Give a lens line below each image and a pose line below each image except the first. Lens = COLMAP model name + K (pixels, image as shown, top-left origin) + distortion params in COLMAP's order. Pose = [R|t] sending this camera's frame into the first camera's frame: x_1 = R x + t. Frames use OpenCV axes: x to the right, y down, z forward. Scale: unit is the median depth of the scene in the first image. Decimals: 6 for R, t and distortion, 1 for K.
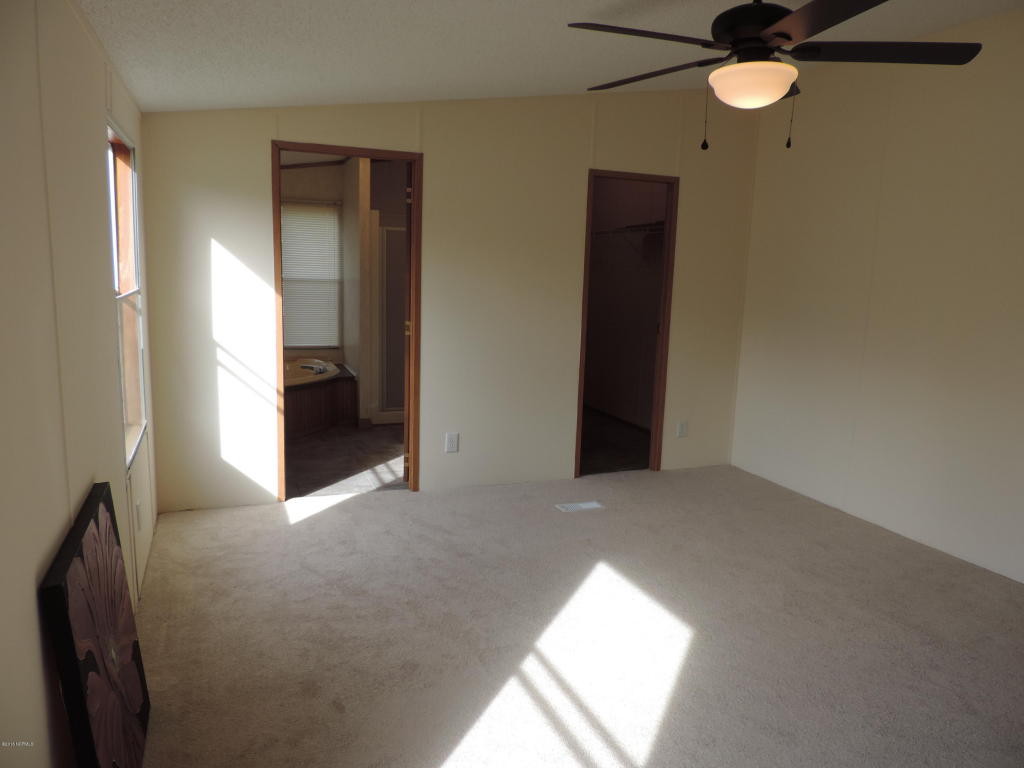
lens RADIAL K [[739.7, 0, 512.8], [0, 739.7, 380.6], [0, 0, 1]] dist [-0.004811, -0.001519]
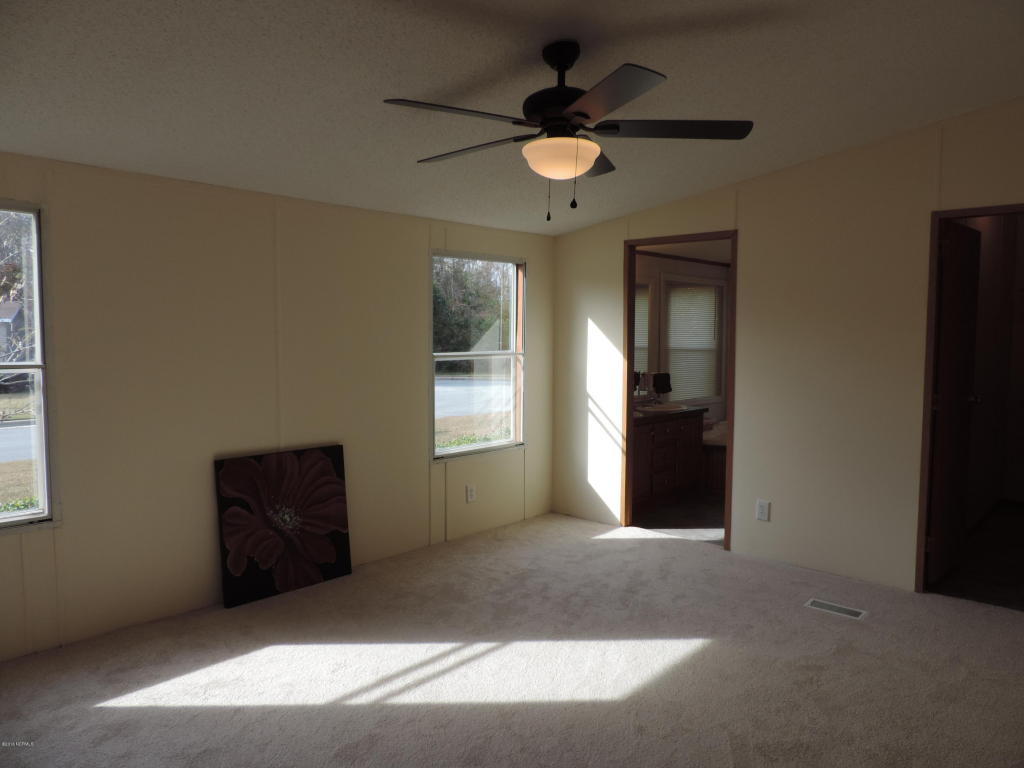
lens RADIAL K [[739.7, 0, 512.6], [0, 739.7, 388.9], [0, 0, 1]] dist [-0.004811, -0.001519]
pose [[0.417125, 0.040331, -0.907954, 0.765102], [-0.127281, 0.991762, -0.014421, -0.023743], [0.899892, 0.121581, 0.418822, 0.304257]]
